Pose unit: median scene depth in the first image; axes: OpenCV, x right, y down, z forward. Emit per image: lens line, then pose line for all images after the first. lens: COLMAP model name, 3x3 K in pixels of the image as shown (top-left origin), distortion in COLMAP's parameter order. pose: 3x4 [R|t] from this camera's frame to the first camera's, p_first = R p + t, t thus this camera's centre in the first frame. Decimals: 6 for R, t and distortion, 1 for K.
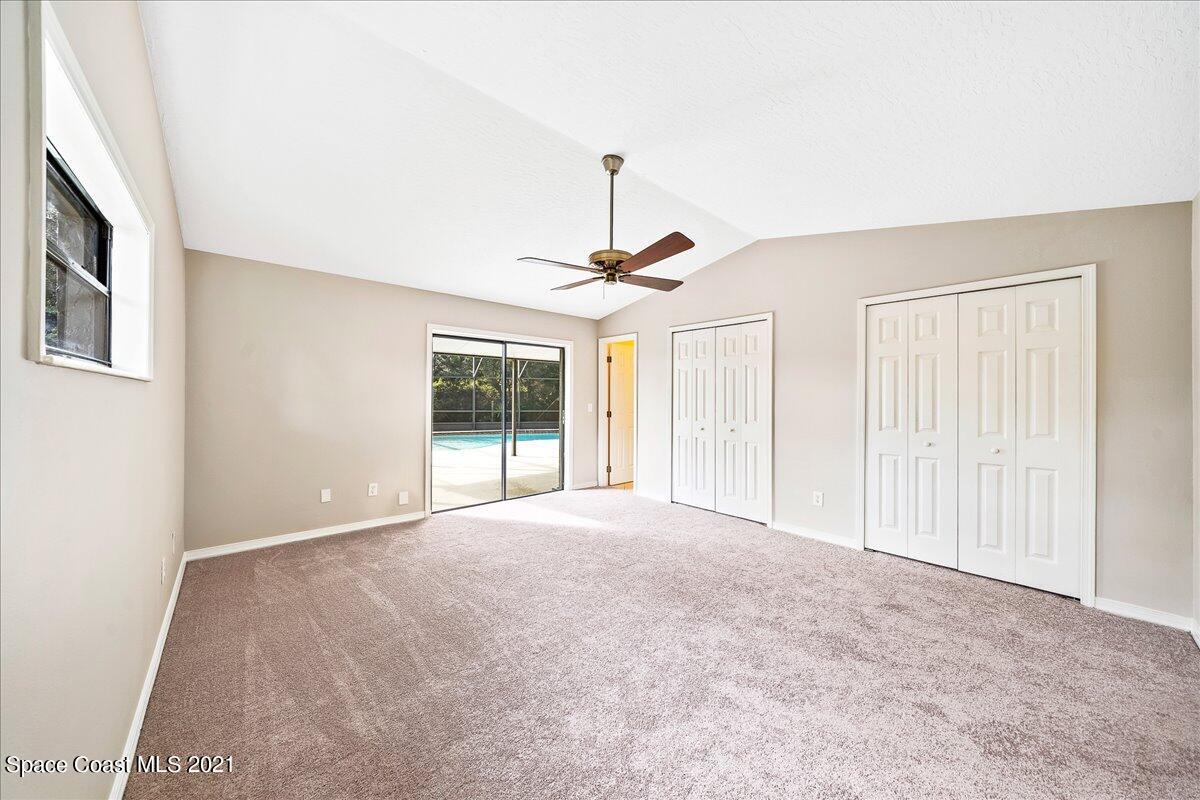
lens RADIAL K [[413.1, 0, 598.9], [0, 413.1, 393.5], [0, 0, 1]] dist [-0.006111, -0.000121]
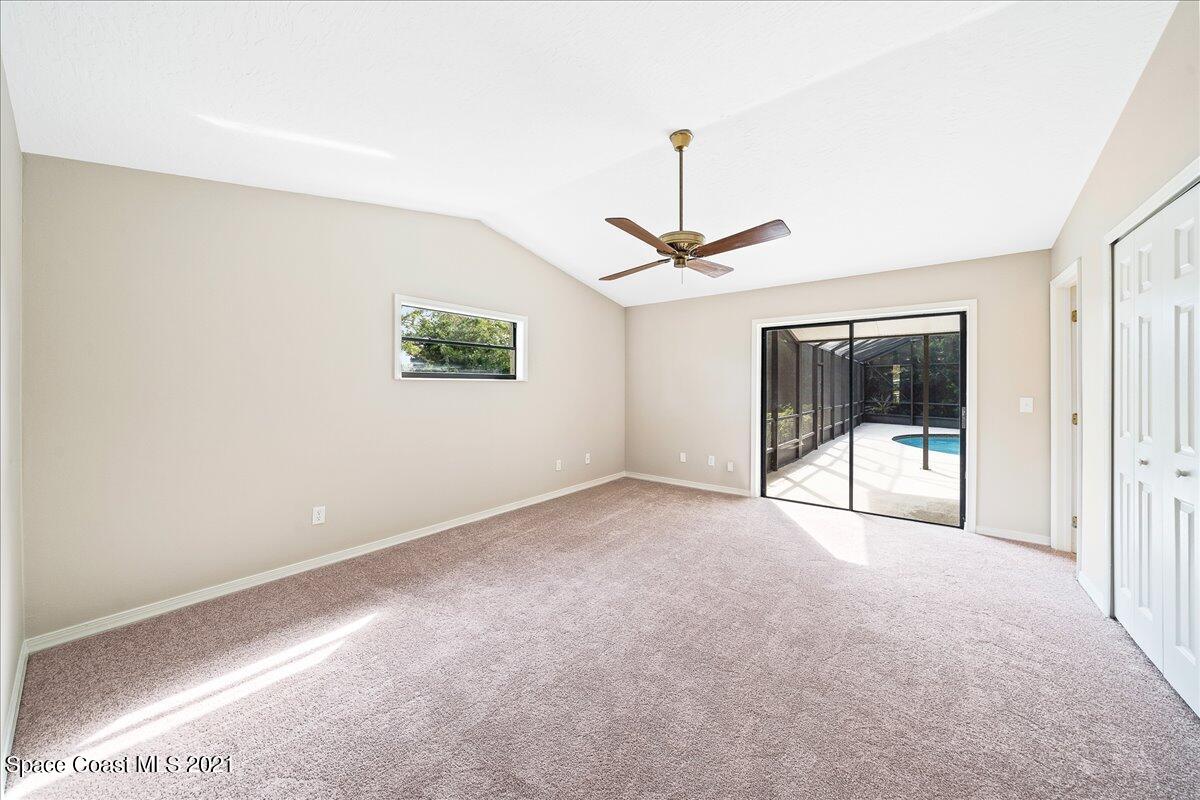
lens RADIAL K [[413.1, 0, 595.9], [0, 413.1, 387.3], [0, 0, 1]] dist [-0.006111, -0.000121]
pose [[0.171904, -0.004751, -0.985102, 0.459902], [0.002205, 0.999988, -0.004438, 0.010255], [0.985111, -0.001409, 0.171912, 0.320131]]
